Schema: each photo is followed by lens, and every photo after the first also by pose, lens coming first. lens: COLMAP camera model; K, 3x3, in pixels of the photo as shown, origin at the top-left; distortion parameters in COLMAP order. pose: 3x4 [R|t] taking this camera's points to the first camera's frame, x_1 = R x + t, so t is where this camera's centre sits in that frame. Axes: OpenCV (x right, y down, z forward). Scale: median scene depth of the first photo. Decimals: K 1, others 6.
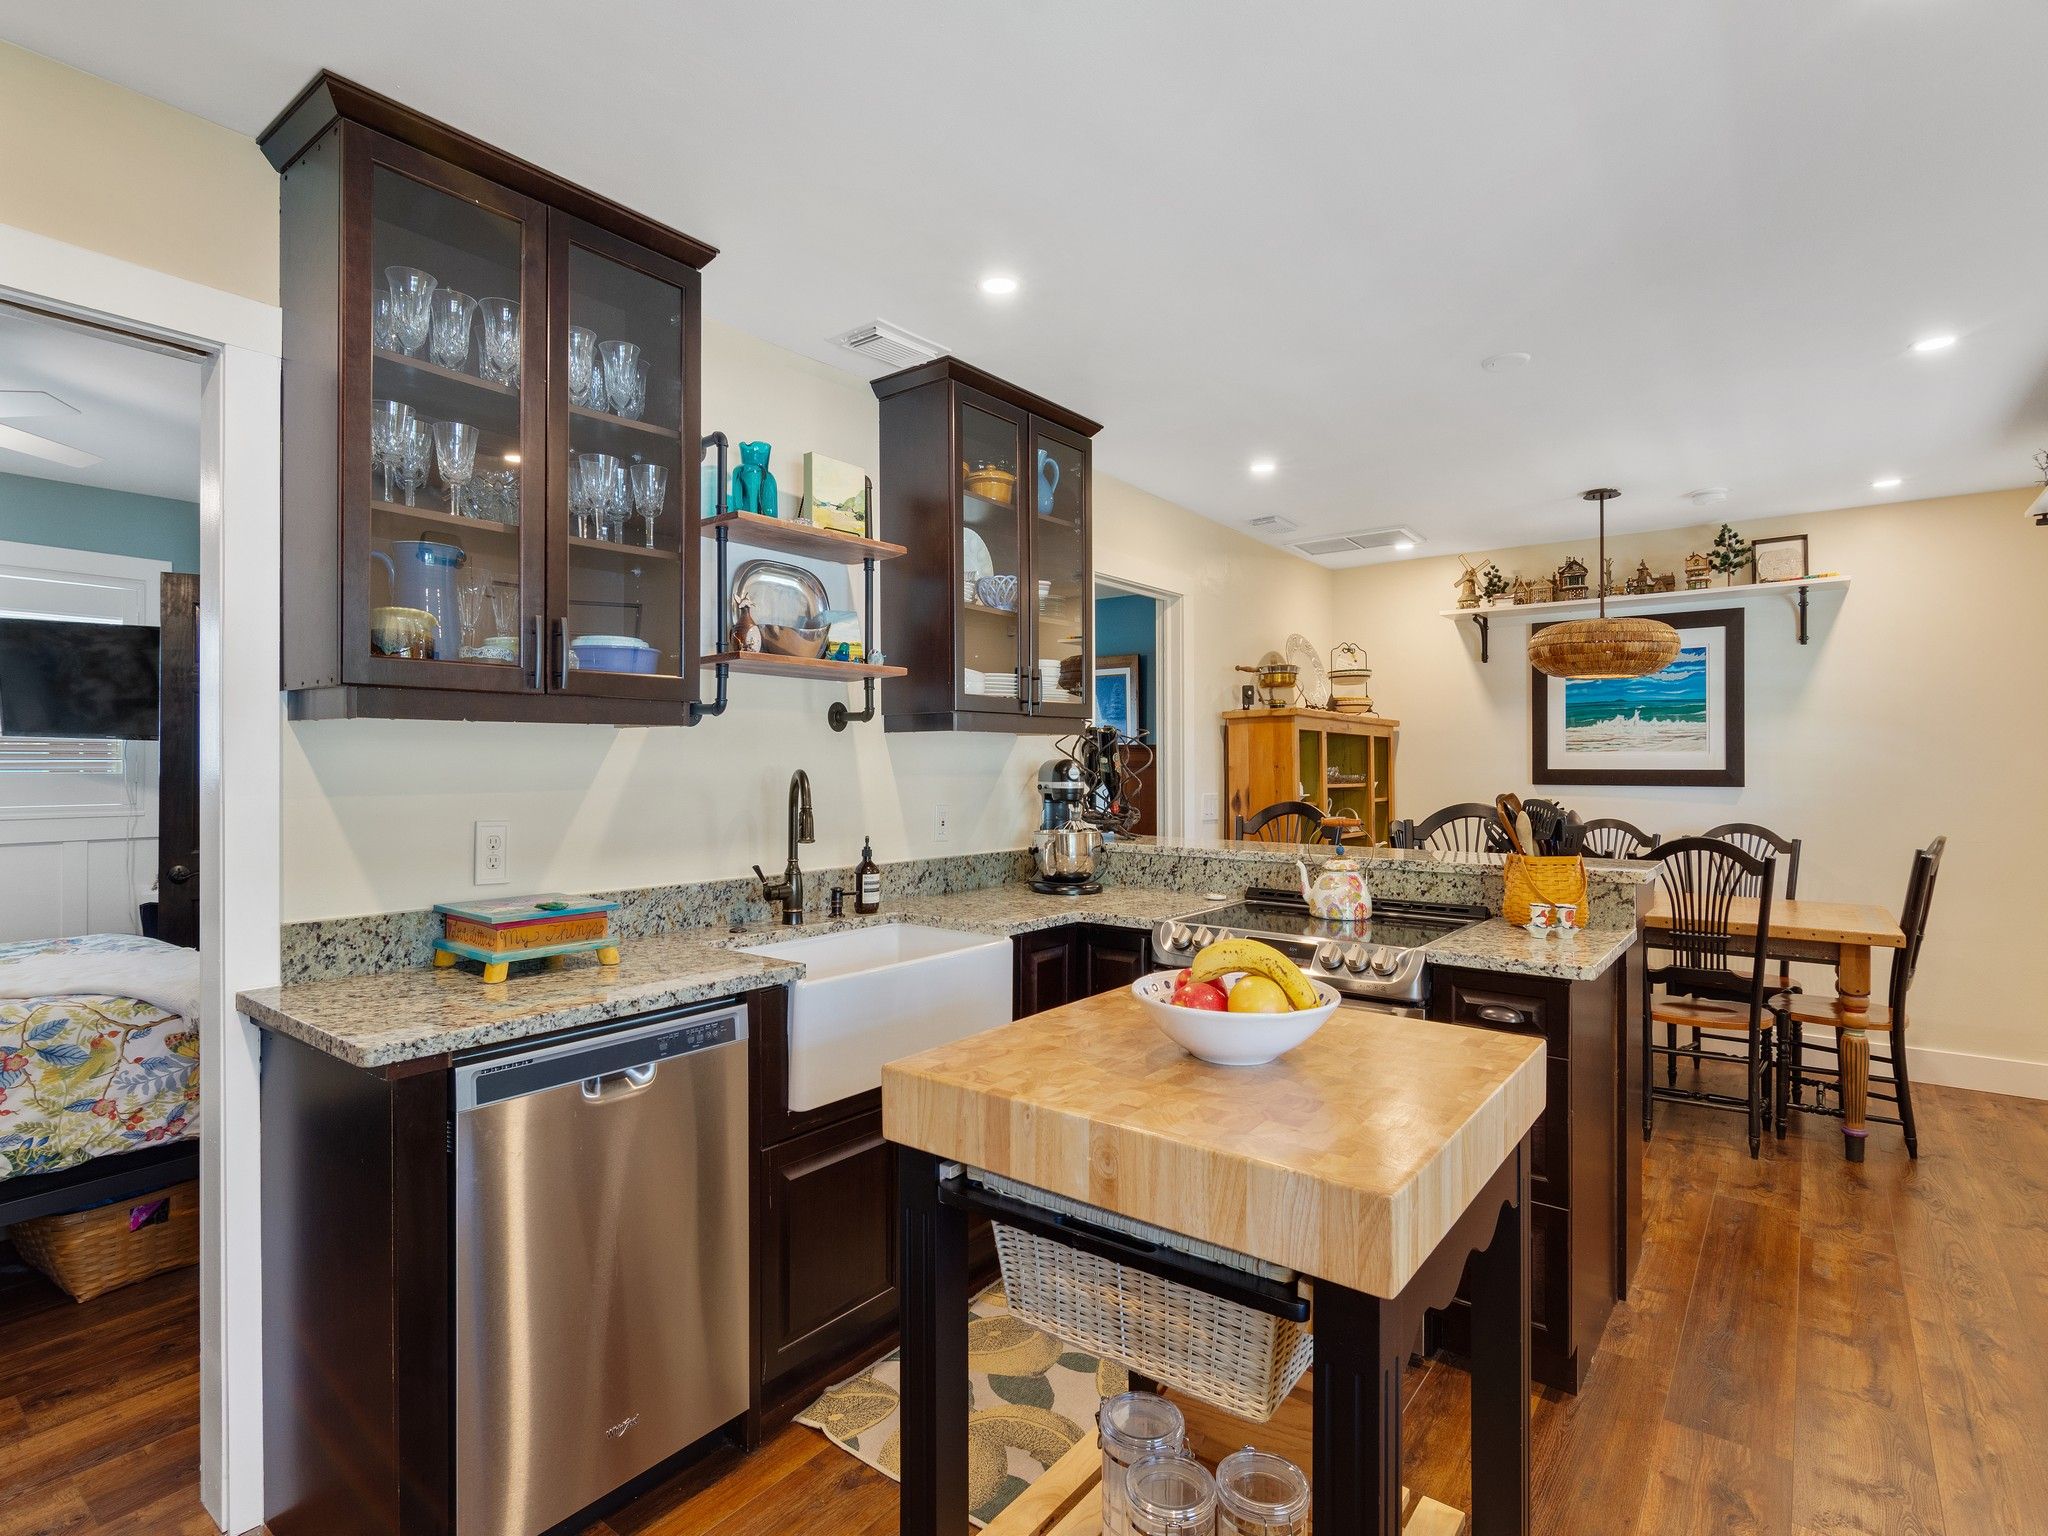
lens RADIAL K [[1033.1, 0, 1024.0], [0, 1033.1, 768.0], [0, 0, 1]] dist [0.002808, -0.005950]
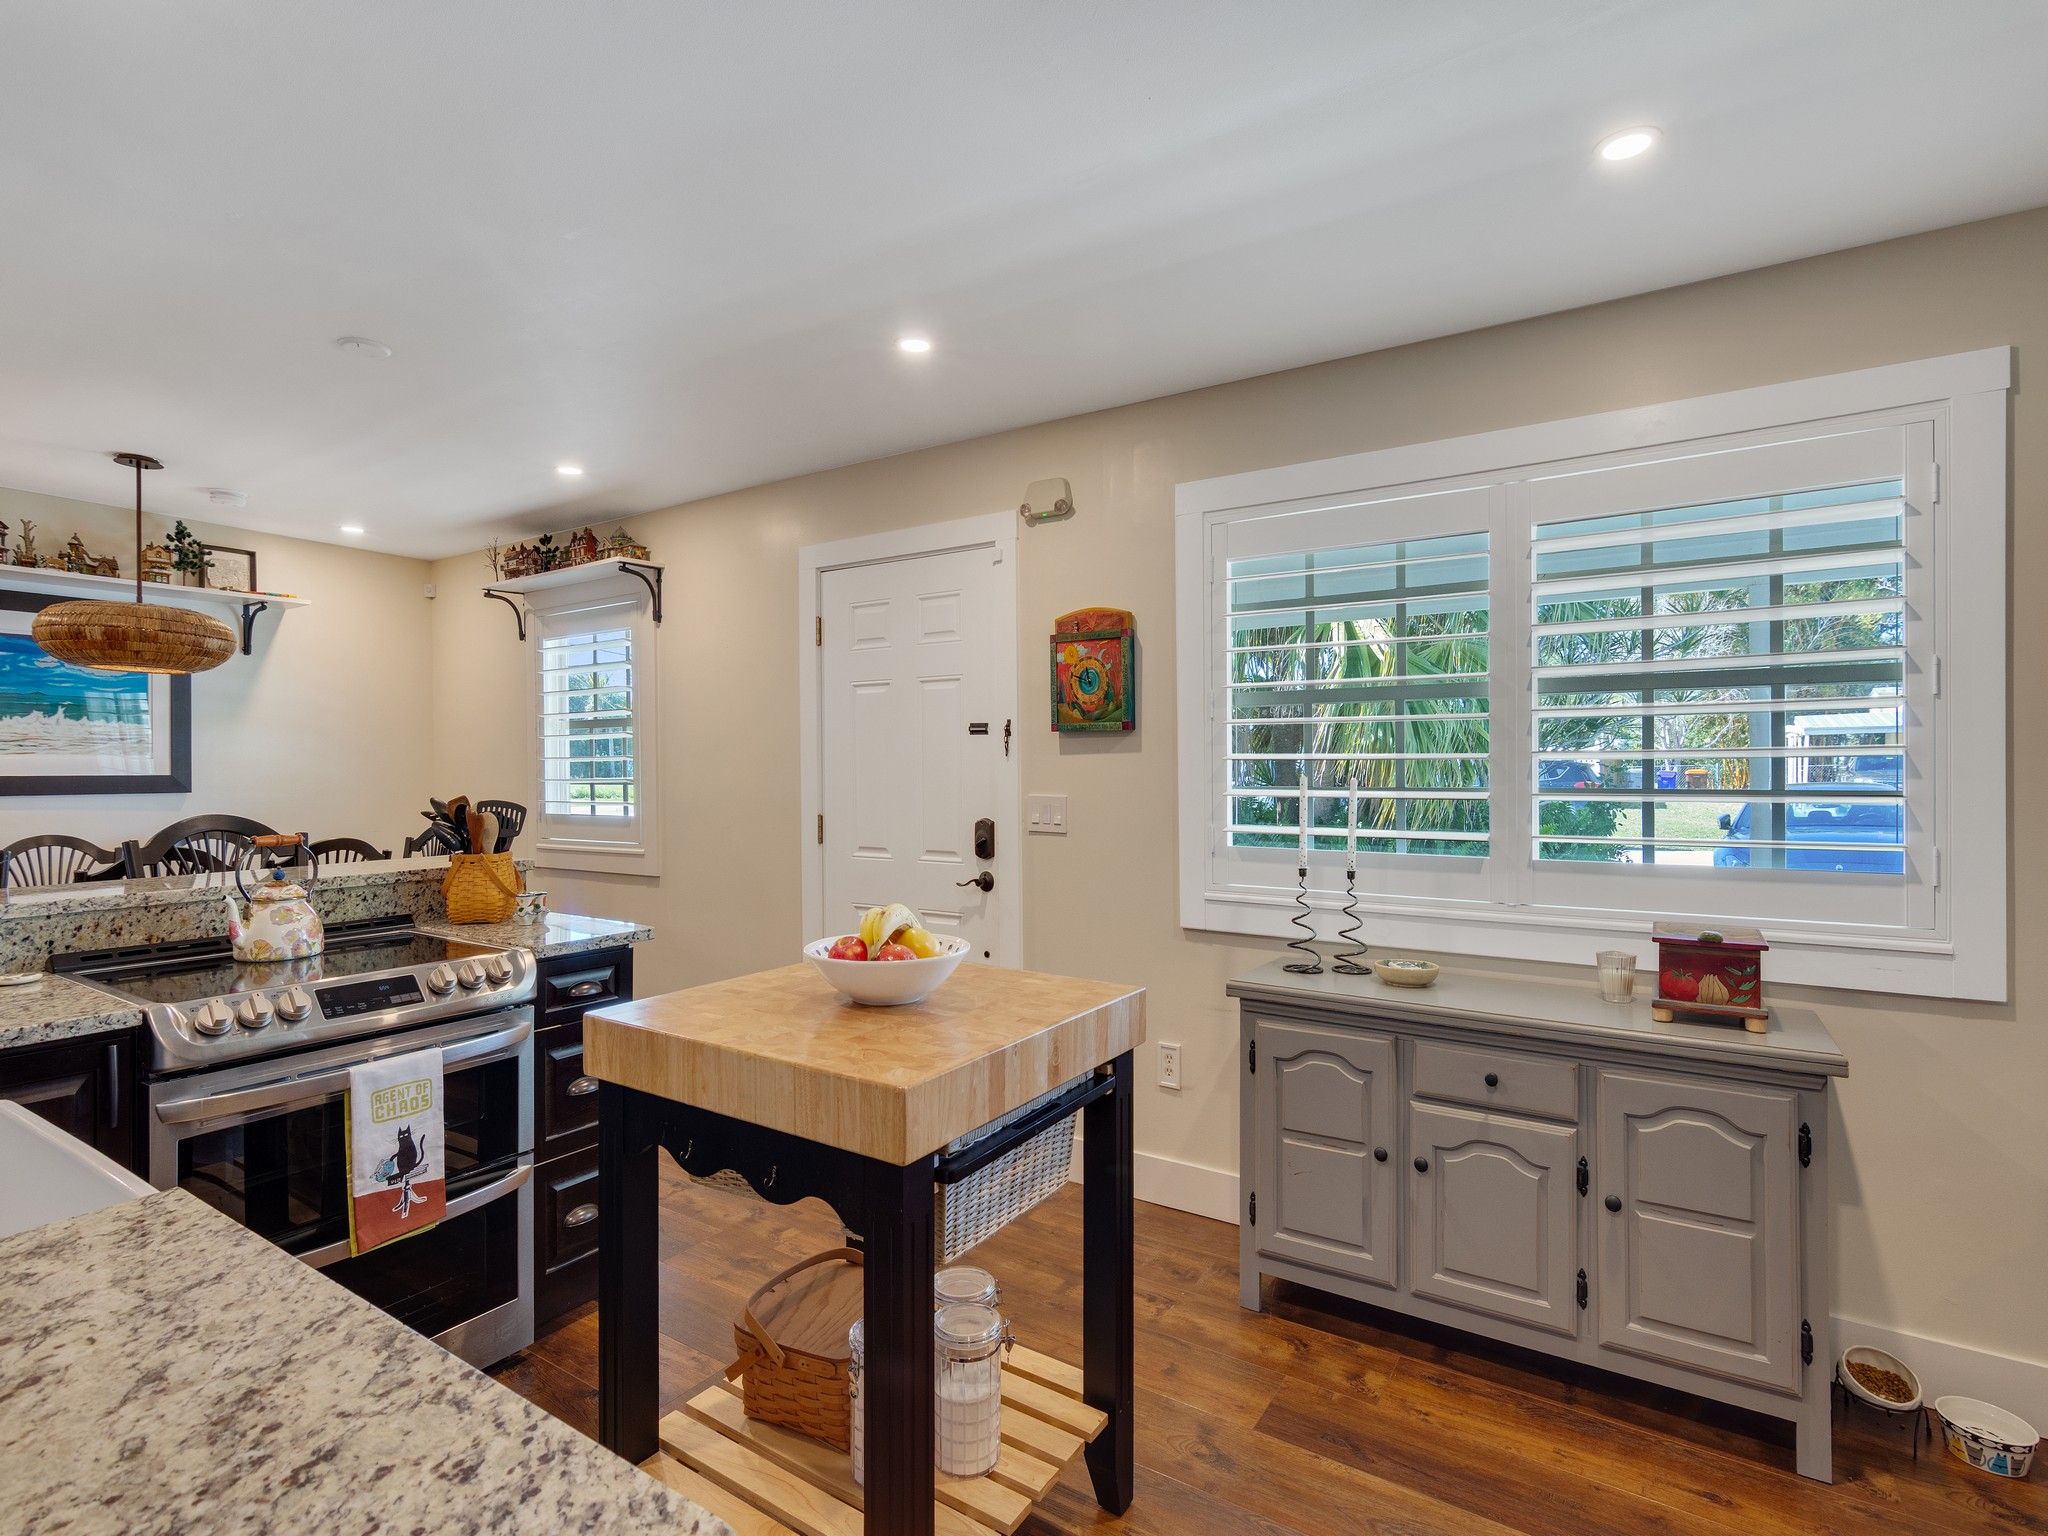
lens RADIAL K [[993.0, 0, 1024.0], [0, 993.0, 768.0], [0, 0, 1]] dist [0.000590, 0.000094]
pose [[-0.075419, -0.000700, 0.997152, -0.305965], [0.007188, 0.999973, 0.001246, -0.000307], [-0.997126, 0.007261, -0.075412, 0.283544]]
